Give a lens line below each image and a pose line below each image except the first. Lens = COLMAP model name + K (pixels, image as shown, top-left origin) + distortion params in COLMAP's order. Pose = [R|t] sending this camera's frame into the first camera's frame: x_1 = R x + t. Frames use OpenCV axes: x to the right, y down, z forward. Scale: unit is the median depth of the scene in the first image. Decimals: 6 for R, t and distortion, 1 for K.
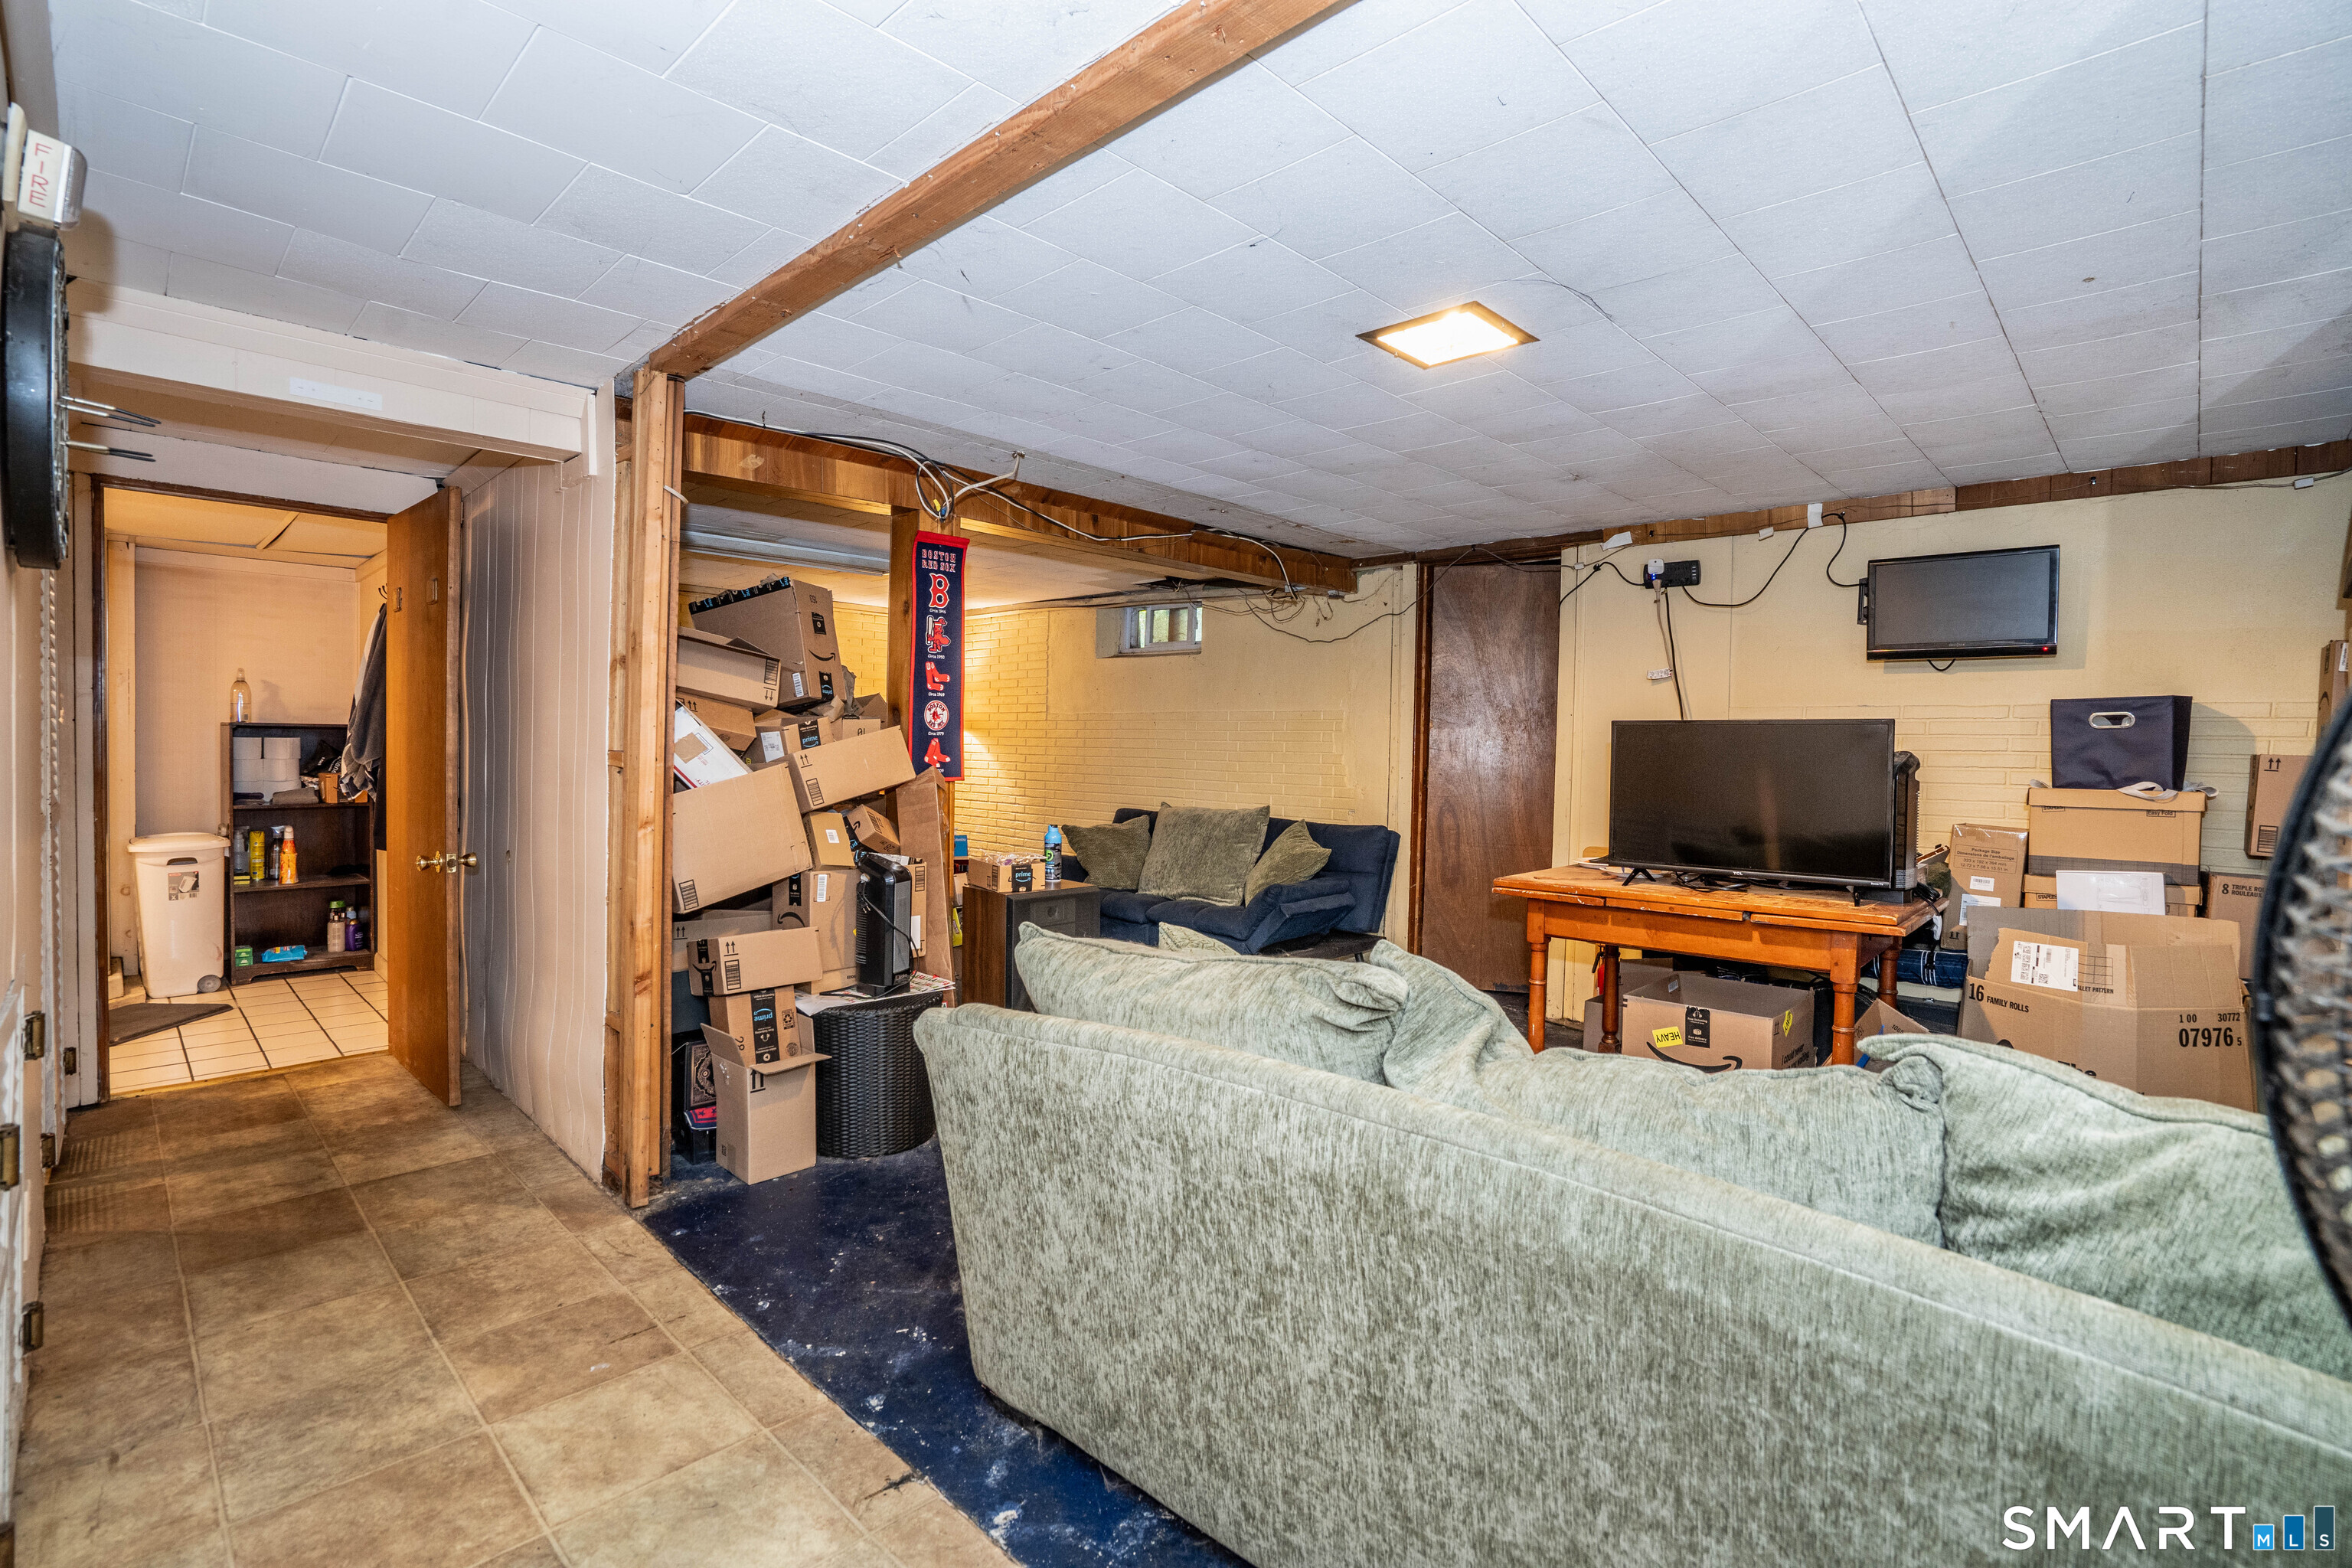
lens RADIAL K [[1085.9, 0, 1176.0], [0, 1085.9, 784.0], [0, 0, 1]] dist [0.000396, 0.000031]
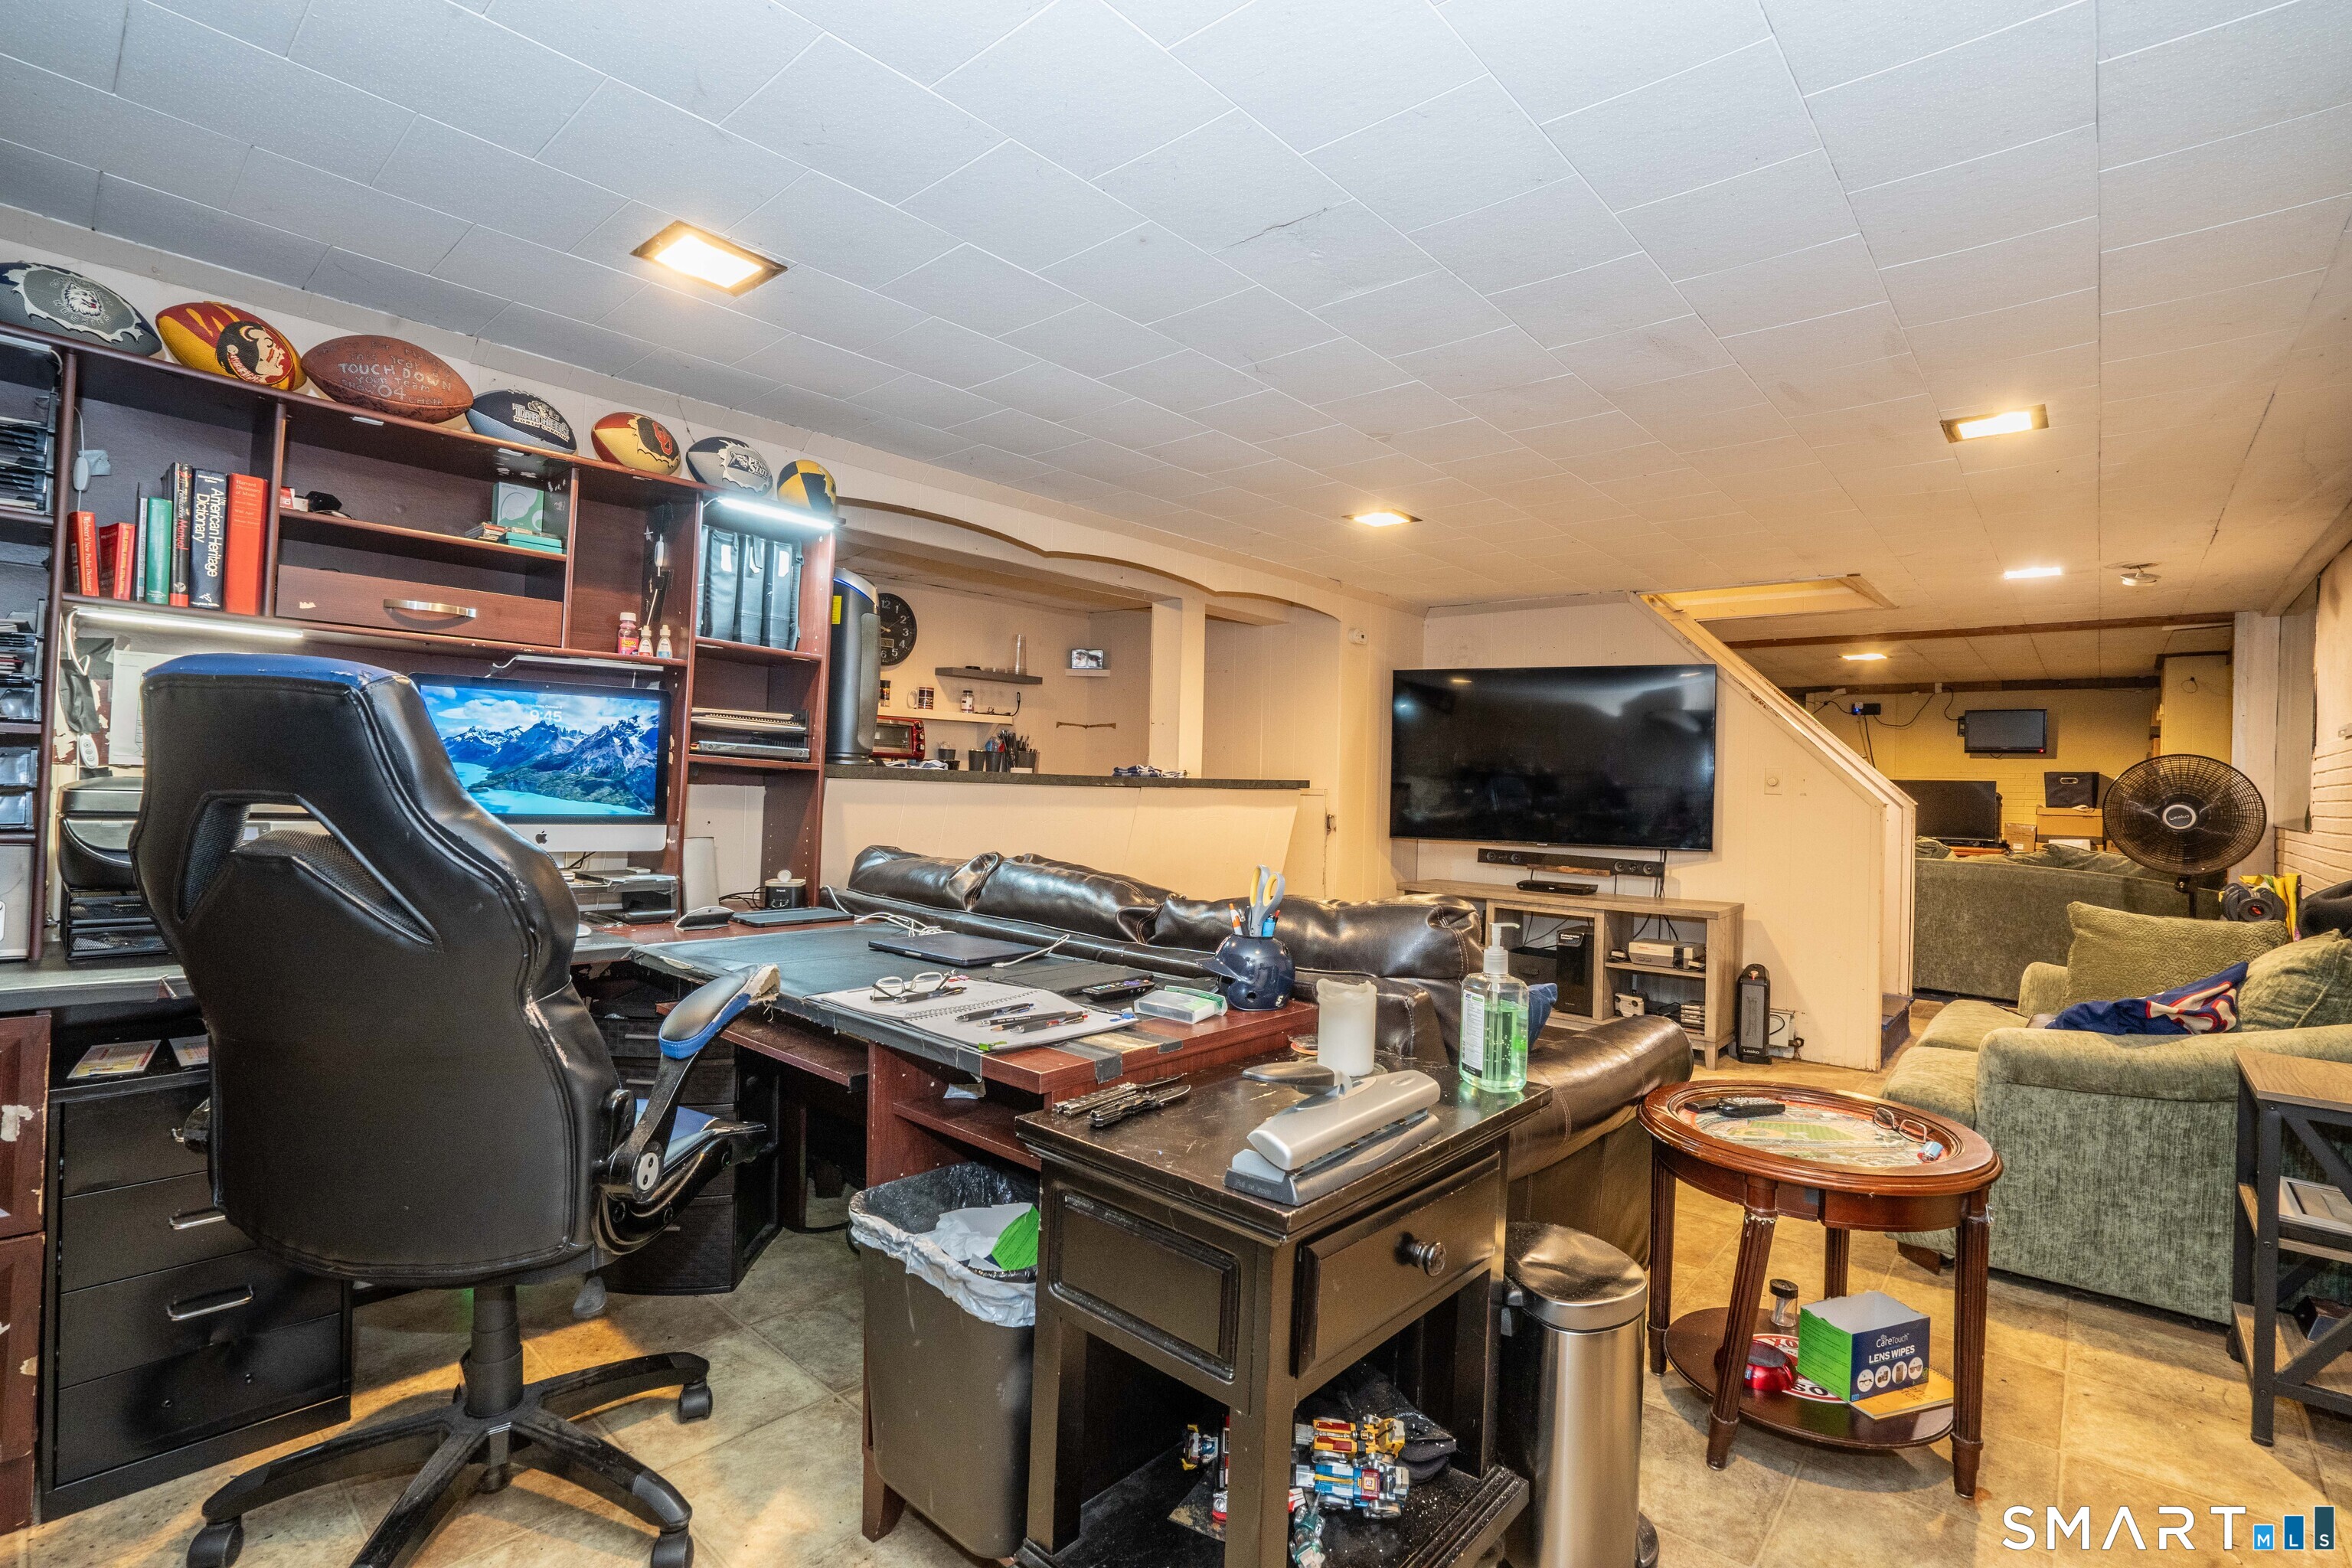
lens RADIAL K [[1085.9, 0, 1176.0], [0, 1085.9, 784.0], [0, 0, 1]] dist [0.000396, 0.000031]
pose [[0.998819, 0.007299, 0.048030, -1.247442], [-0.005829, 0.999513, -0.030668, 0.036682], [-0.048231, 0.030352, 0.998375, -1.329651]]
